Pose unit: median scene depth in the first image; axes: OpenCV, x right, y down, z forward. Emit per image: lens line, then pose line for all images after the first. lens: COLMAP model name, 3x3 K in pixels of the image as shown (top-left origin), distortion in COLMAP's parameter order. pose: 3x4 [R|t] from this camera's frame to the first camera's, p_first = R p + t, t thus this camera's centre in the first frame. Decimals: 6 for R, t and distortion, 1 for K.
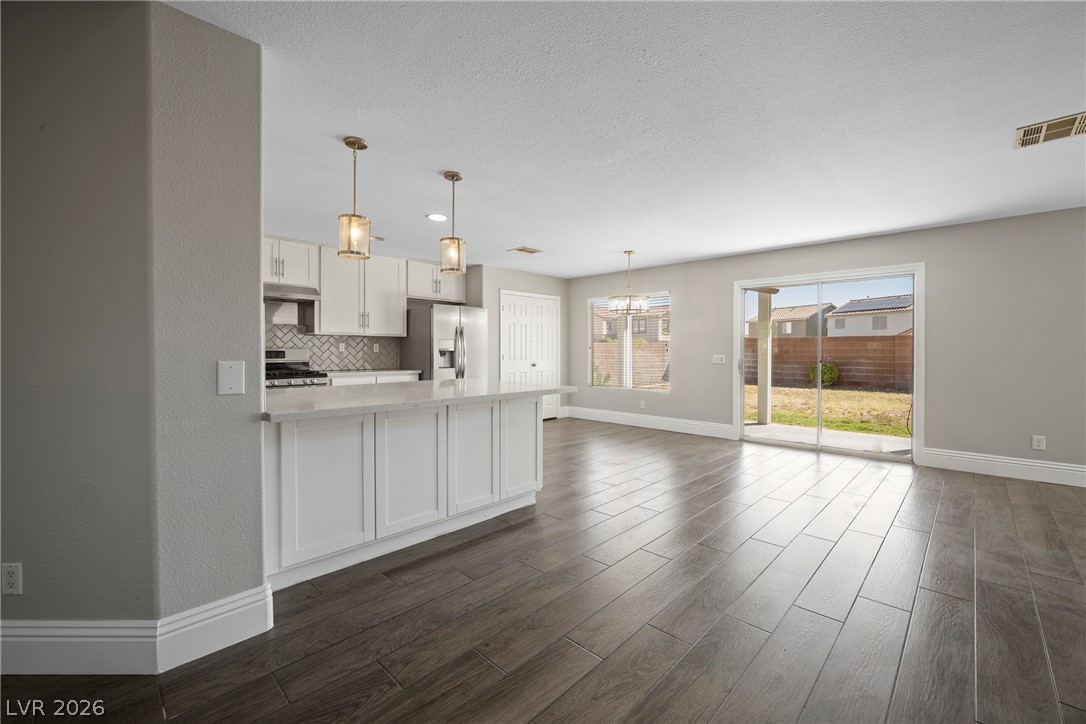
lens RADIAL K [[447.0, 0, 547.1], [0, 447.0, 352.0], [0, 0, 1]] dist [-0.011590, -0.000491]
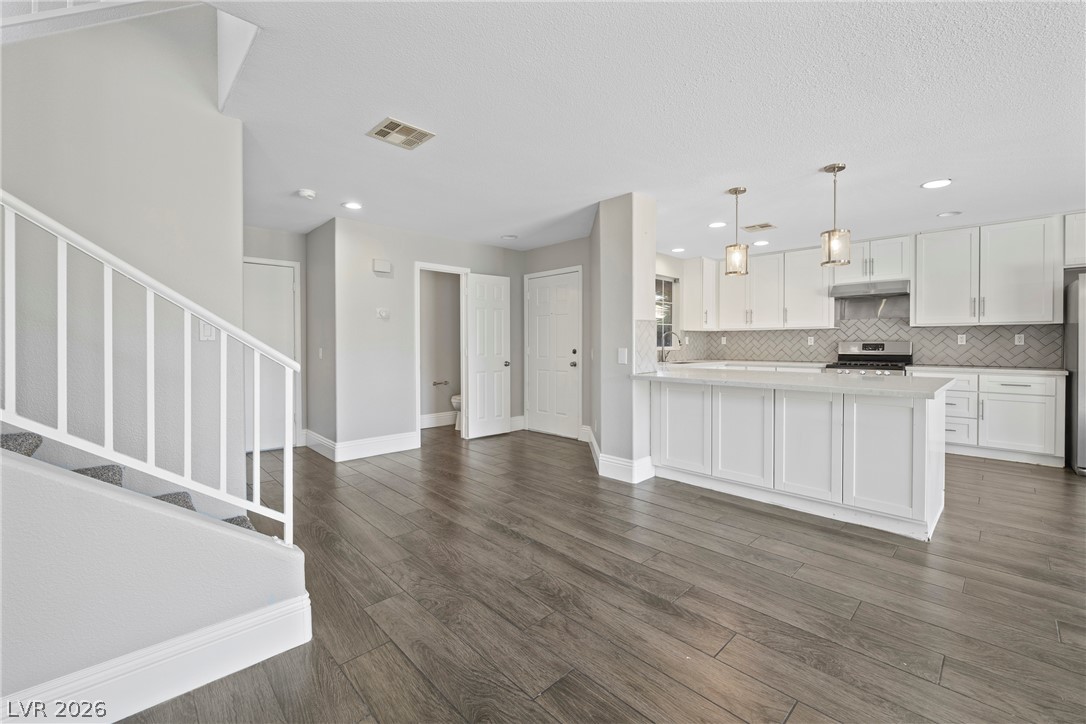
lens RADIAL K [[447.0, 0, 541.4], [0, 447.0, 349.2], [0, 0, 1]] dist [-0.011590, -0.000491]
pose [[-0.047468, 0.010171, -0.998821, 0.494050], [-0.002260, 0.999945, 0.010290, 0.001739], [0.998870, 0.002745, -0.047443, 0.242704]]
